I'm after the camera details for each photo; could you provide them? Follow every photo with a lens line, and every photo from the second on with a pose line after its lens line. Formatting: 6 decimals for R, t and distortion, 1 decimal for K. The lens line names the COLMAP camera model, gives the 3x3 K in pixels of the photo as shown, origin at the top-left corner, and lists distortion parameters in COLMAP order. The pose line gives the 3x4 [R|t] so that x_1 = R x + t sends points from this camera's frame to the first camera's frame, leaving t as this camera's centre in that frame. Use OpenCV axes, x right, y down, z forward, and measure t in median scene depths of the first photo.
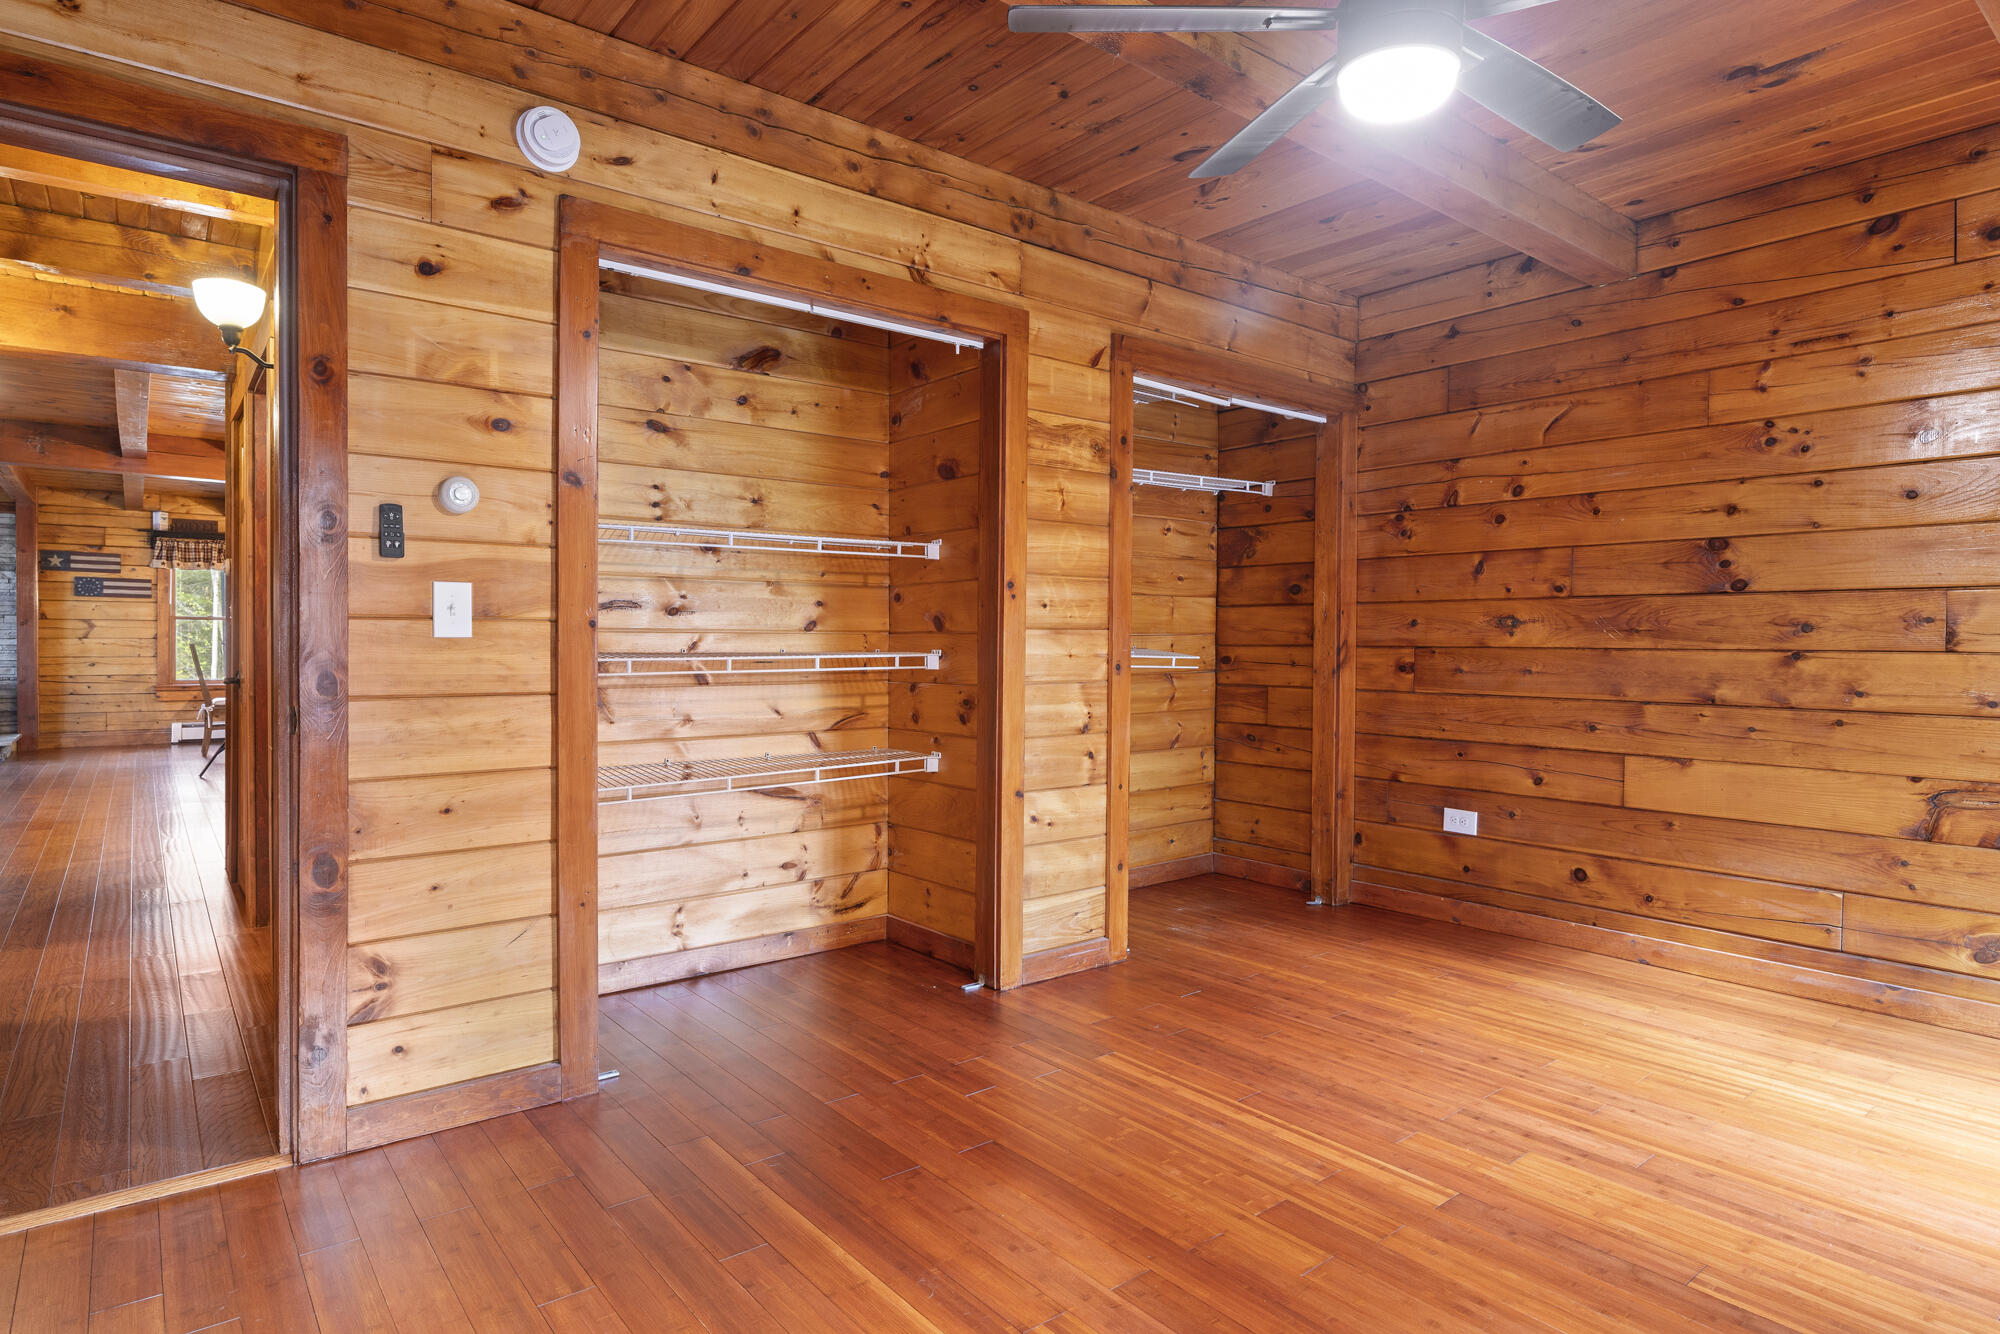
lens RADIAL K [[1085.5, 0, 988.7], [0, 1085.5, 663.8], [0, 0, 1]] dist [-0.005050, -0.000220]
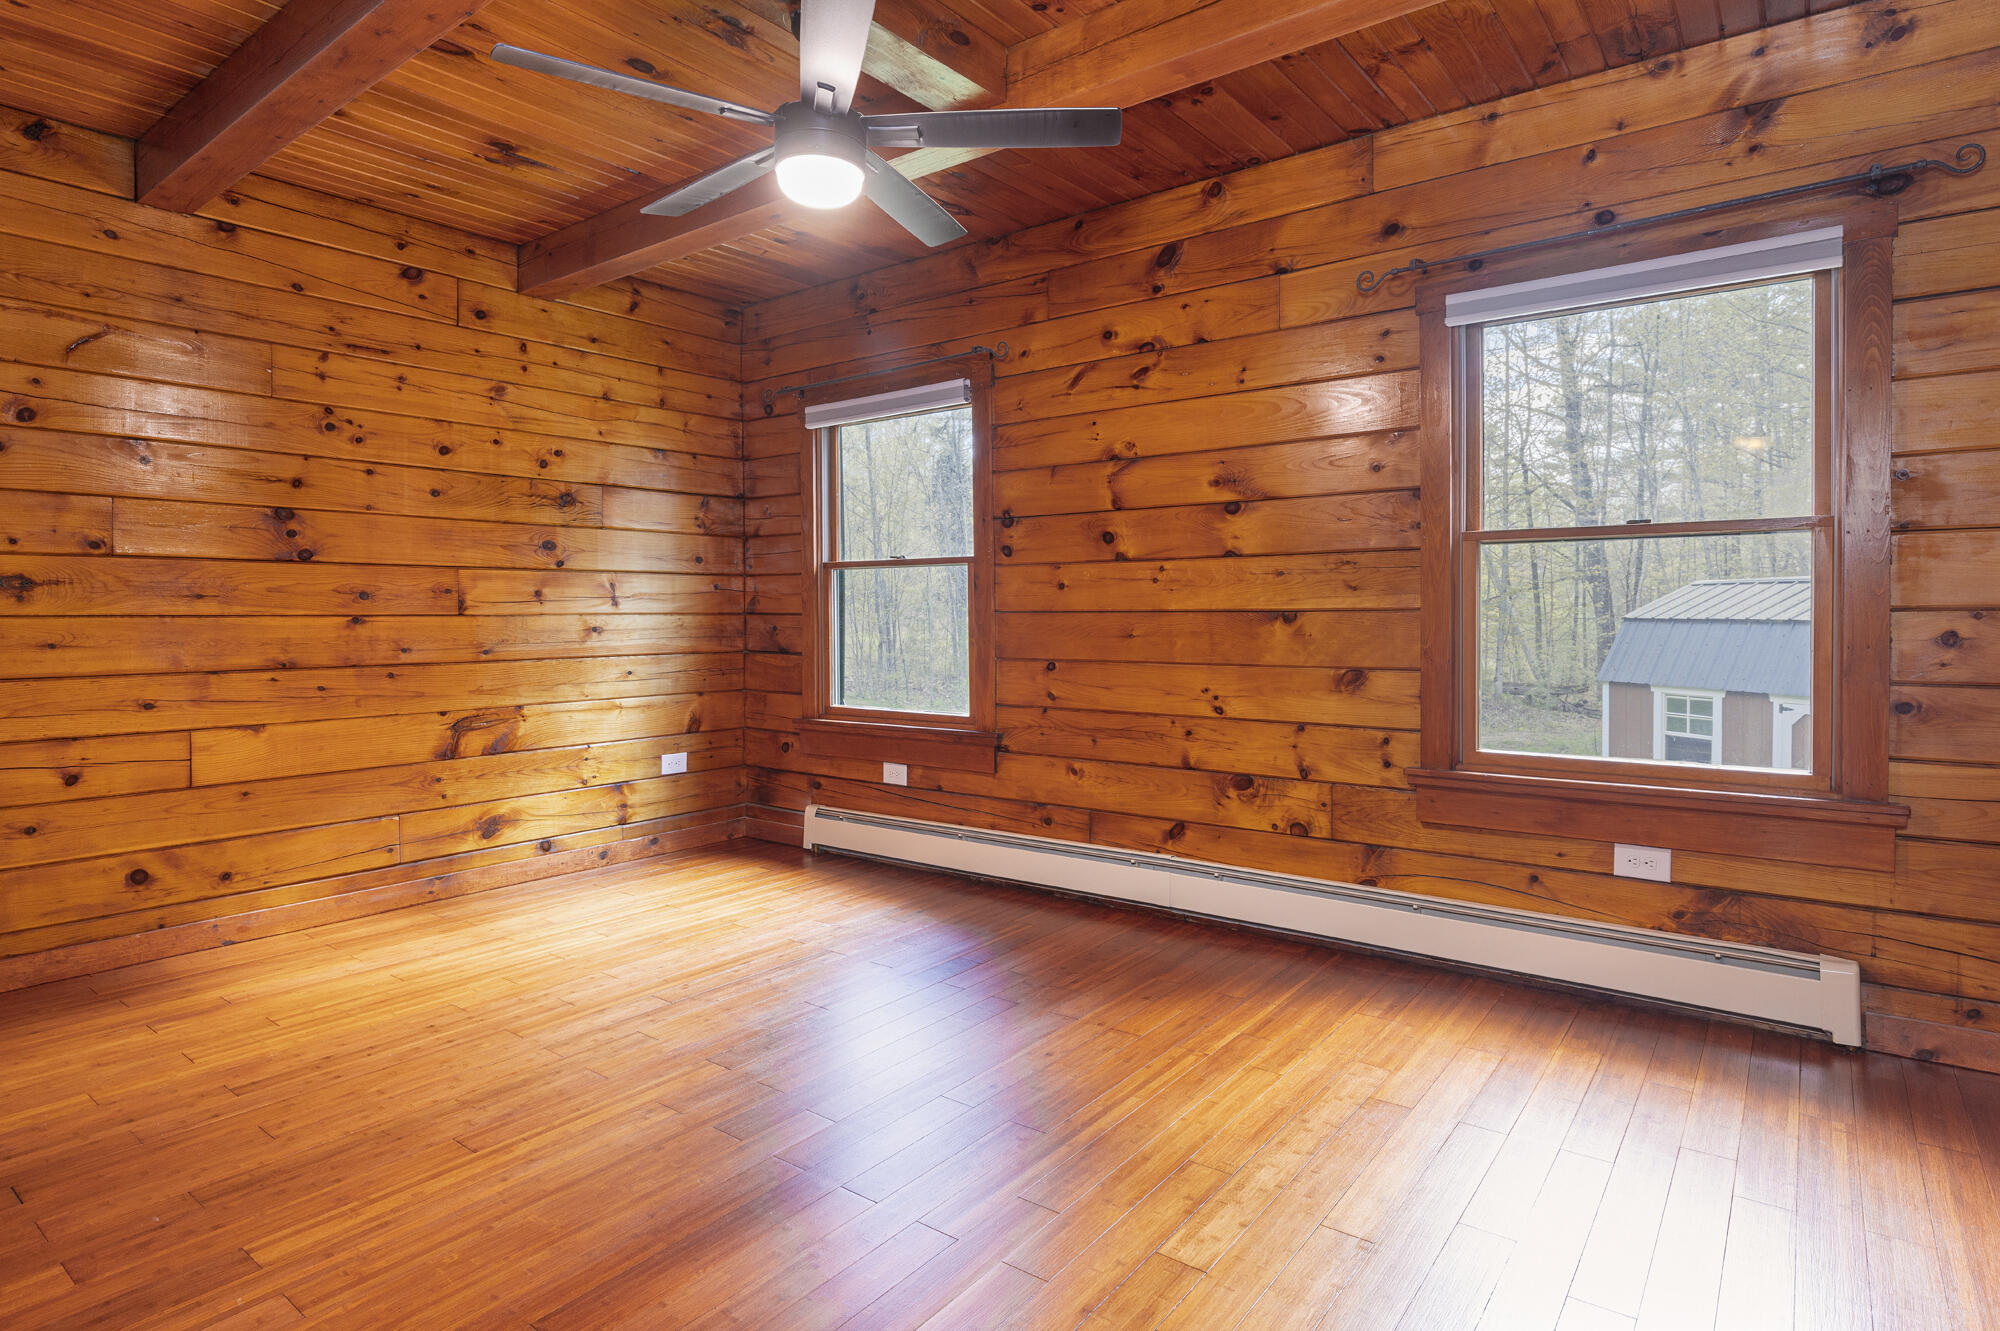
lens RADIAL K [[1071.9, 0, 1002.1], [0, 1071.9, 629.6], [0, 0, 1]] dist [-0.001725, -0.000846]
pose [[-0.239890, -0.020273, 0.970588, -0.537110], [0.021233, 0.999433, 0.026123, -0.012862], [-0.970568, 0.026875, -0.239323, 0.635256]]
